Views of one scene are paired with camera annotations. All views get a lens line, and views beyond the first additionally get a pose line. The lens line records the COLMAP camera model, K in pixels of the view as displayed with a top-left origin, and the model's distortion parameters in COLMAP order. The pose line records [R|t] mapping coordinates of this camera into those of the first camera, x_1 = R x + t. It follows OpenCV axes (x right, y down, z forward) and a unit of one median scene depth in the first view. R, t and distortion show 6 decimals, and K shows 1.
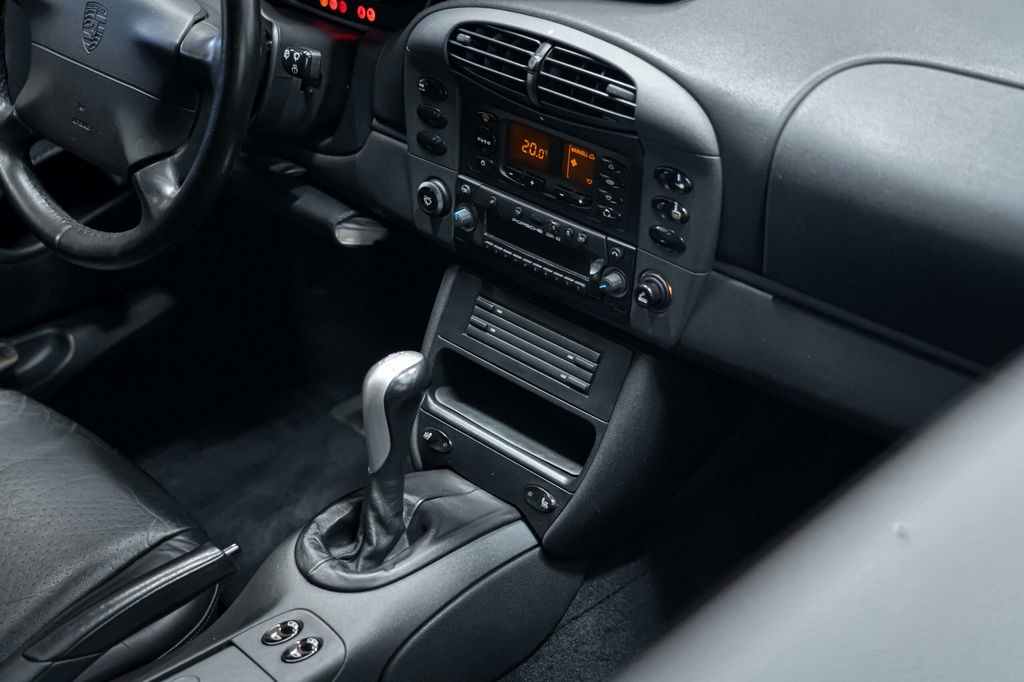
lens RADIAL K [[1461.7, 0, 511.9], [0, 1461.7, 340.8], [0, 0, 1]] dist [-0.002781, 0.000000]
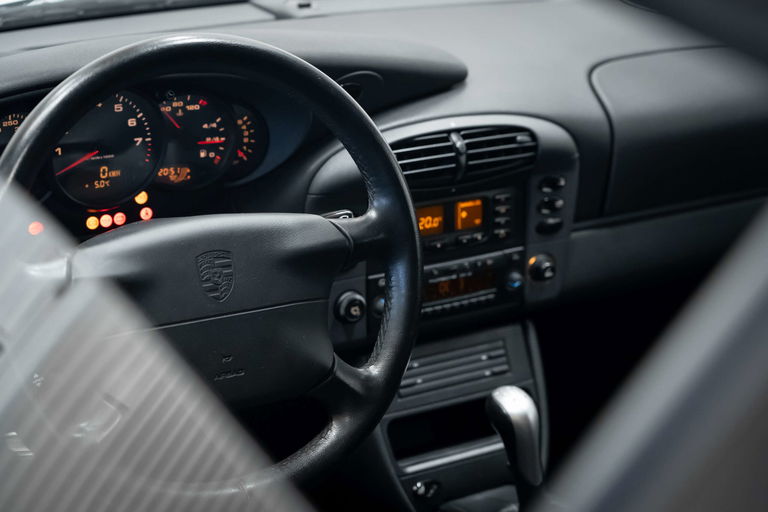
lens RADIAL K [[1550.3, 0, 384.0], [0, 1550.3, 256.1], [0, 0, 1]] dist [-0.020956, 0.000000]
pose [[0.275016, -0.356006, 0.893099, -1.245342], [0.465666, 0.862013, 0.200220, -0.404539], [-0.841143, 0.360822, 0.402847, 0.511181]]
